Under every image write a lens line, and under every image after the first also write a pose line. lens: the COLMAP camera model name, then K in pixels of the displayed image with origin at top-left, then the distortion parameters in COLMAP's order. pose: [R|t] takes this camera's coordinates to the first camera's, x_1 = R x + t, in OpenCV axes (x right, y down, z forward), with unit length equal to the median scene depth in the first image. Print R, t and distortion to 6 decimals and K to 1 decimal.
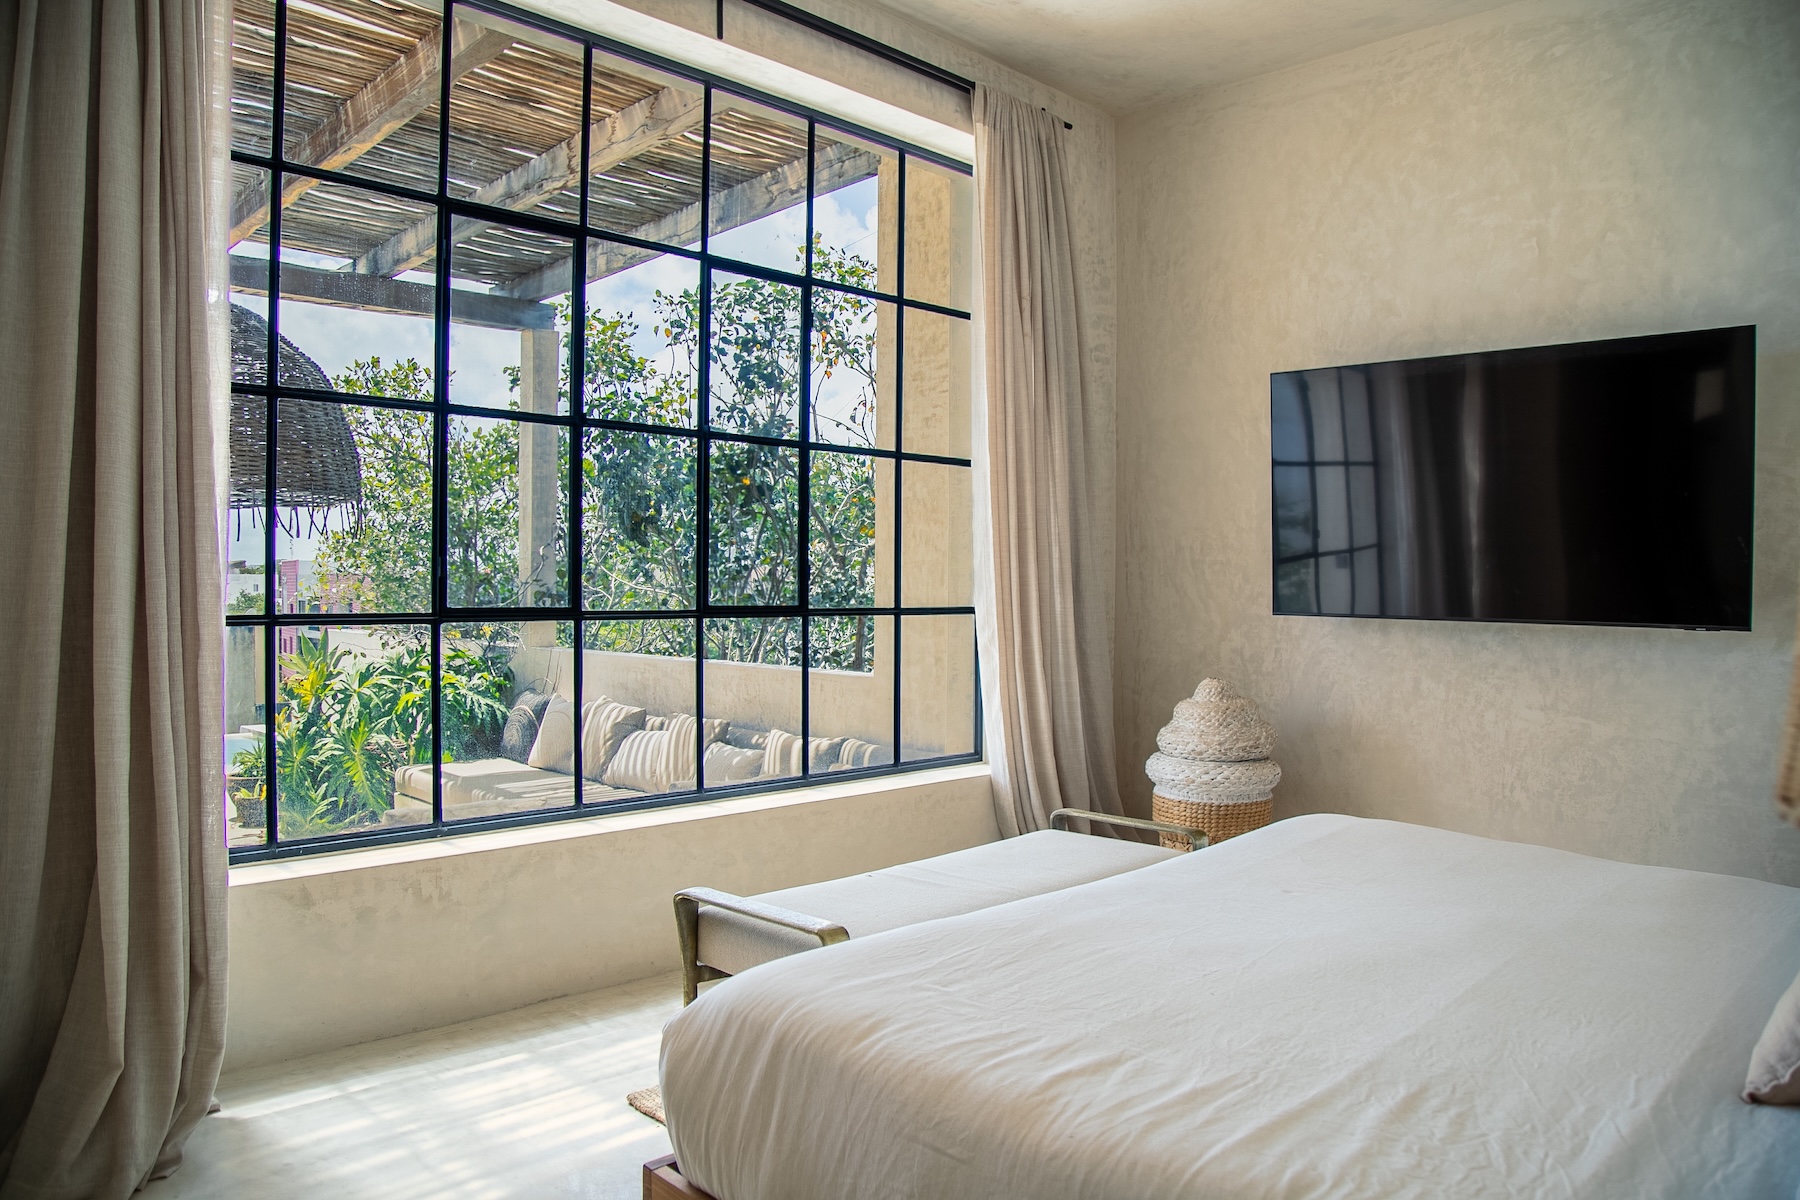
lens RADIAL K [[1260.5, 0, 902.4], [0, 1260.5, 605.3], [0, 0, 1]] dist [-0.119475, 0.075484]
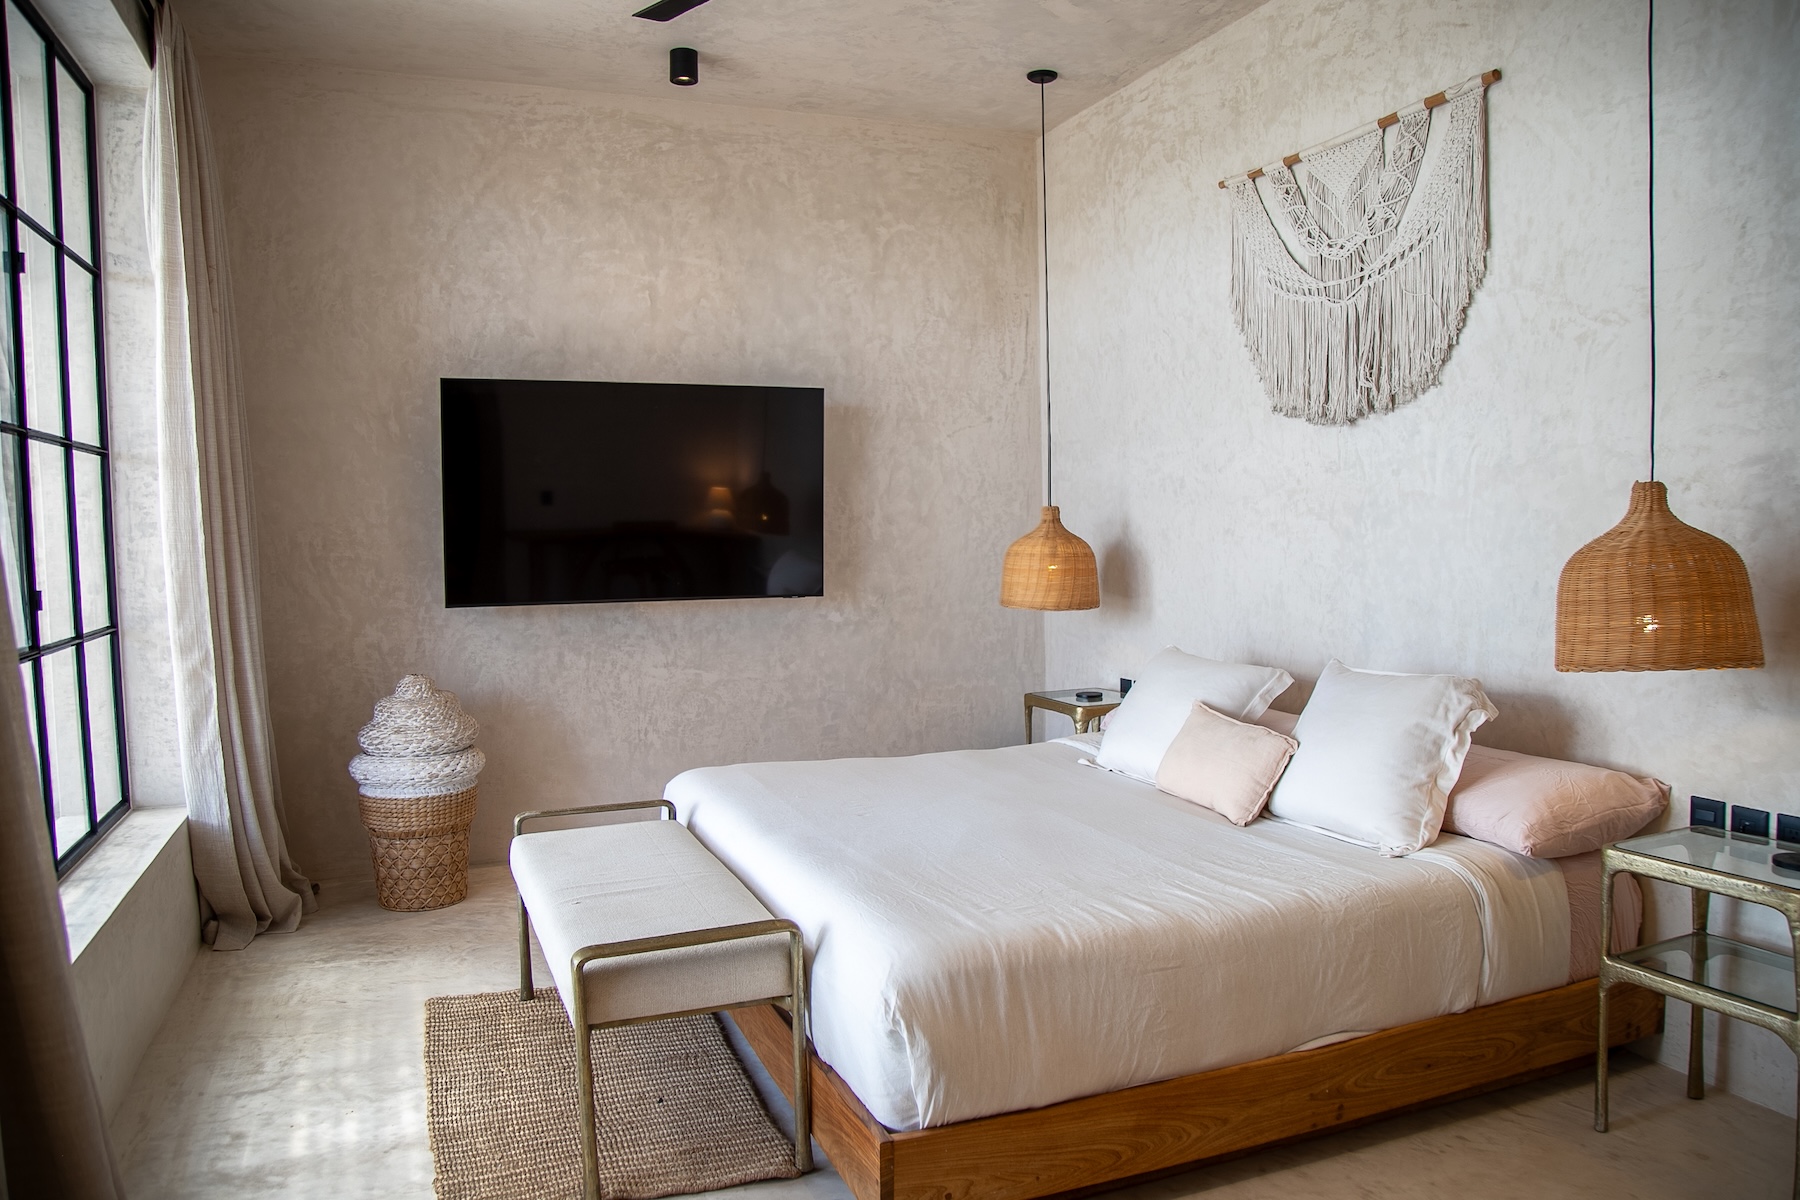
lens RADIAL K [[1284.6, 0, 944.2], [0, 1284.6, 601.2], [0, 0, 1]] dist [-0.125526, 0.087872]
pose [[0.381780, -0.074657, 0.921233, -0.550042], [0.033992, 0.997192, 0.066726, -0.057882], [-0.923628, 0.005840, 0.383246, 0.211788]]
